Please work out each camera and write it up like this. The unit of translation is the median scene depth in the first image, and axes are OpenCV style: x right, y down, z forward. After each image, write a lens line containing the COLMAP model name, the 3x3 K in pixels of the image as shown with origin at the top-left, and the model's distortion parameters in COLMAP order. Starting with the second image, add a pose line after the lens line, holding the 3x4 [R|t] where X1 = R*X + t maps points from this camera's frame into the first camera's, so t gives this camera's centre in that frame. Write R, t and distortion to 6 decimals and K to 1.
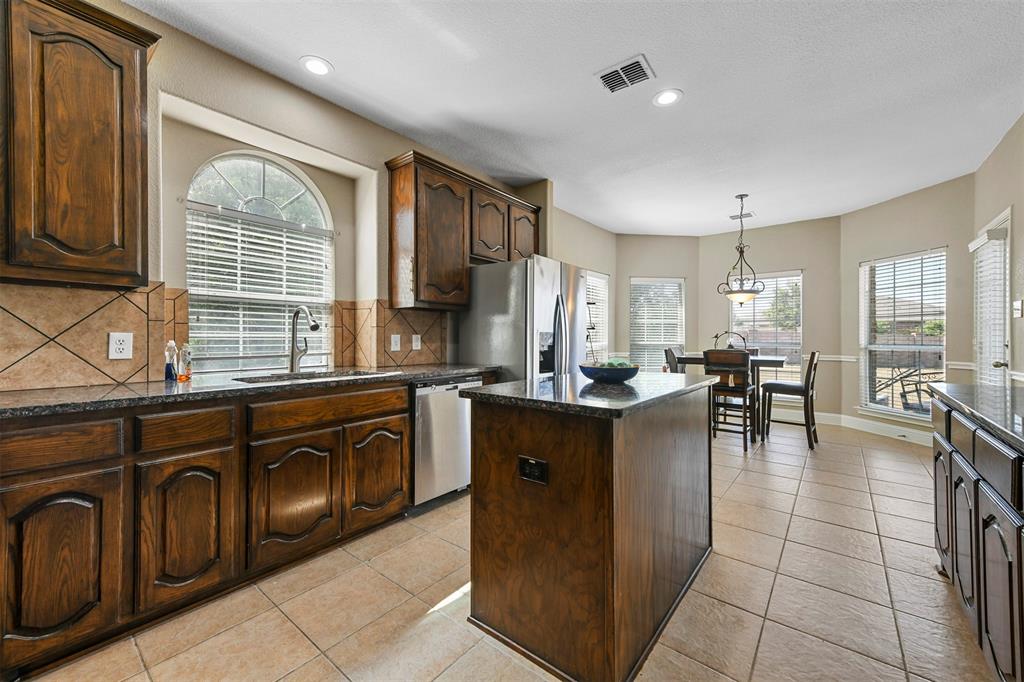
lens RADIAL K [[399.3, 0, 509.9], [0, 399.3, 335.4], [0, 0, 1]] dist [0.011004, 0.000247]
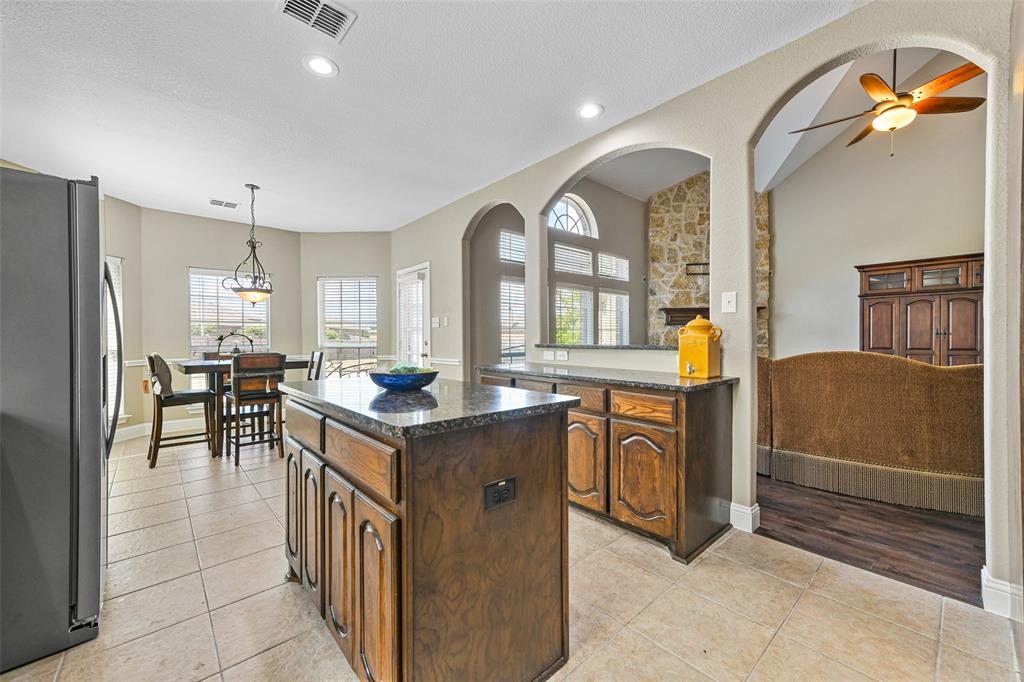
lens RADIAL K [[399.3, 0, 512.8], [0, 399.3, 342.0], [0, 0, 1]] dist [0.011004, 0.000247]
pose [[0.147156, -0.010549, 0.989057, -0.279771], [0.000880, 0.999944, 0.010534, 0.001066], [-0.989113, -0.000680, 0.147157, 0.302897]]
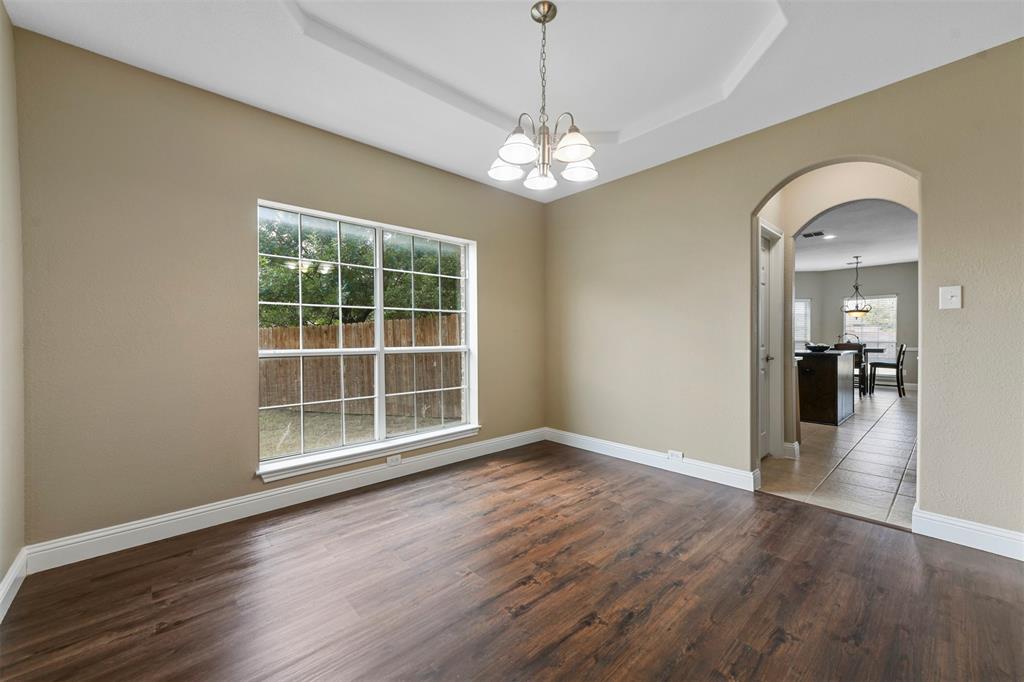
lens RADIAL K [[399.3, 0, 502.8], [0, 399.3, 337.2], [0, 0, 1]] dist [0.011004, 0.000247]
pose [[0.988100, -0.000035, -0.153810, -0.777921], [0.000911, 0.999984, 0.005628, -0.003973], [0.153807, -0.005701, 0.988084, -1.121505]]
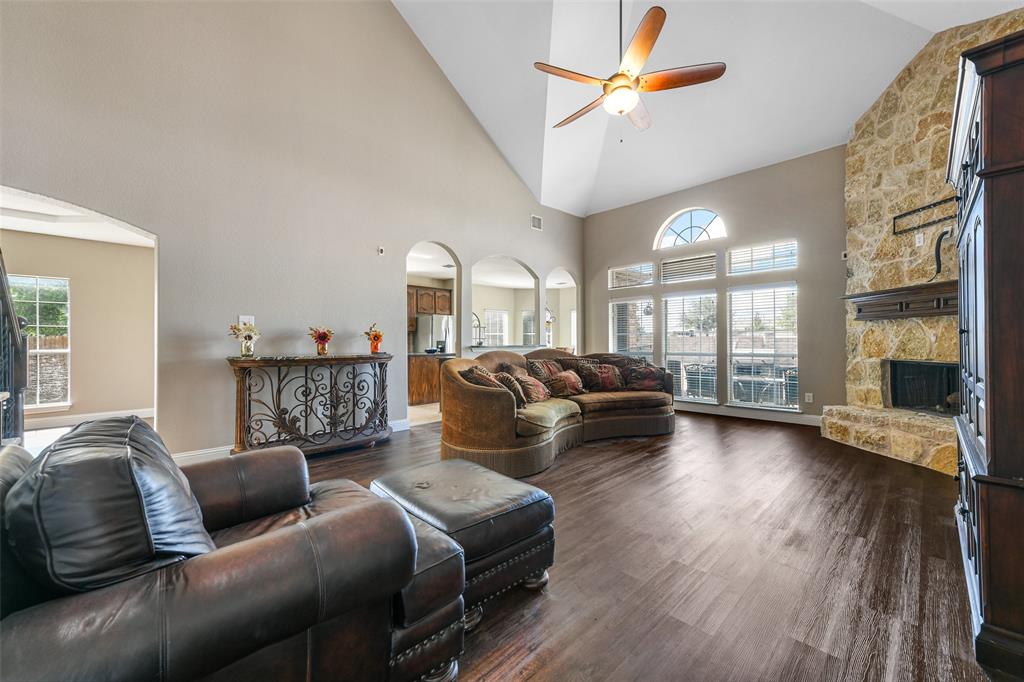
lens RADIAL K [[399.3, 0, 510.0], [0, 399.3, 344.2], [0, 0, 1]] dist [0.011004, 0.000247]
pose [[0.994019, -0.003890, -0.109142, 0.697870], [0.004433, 0.999979, 0.004727, 0.004322], [0.109121, -0.005182, 0.994015, -1.400460]]
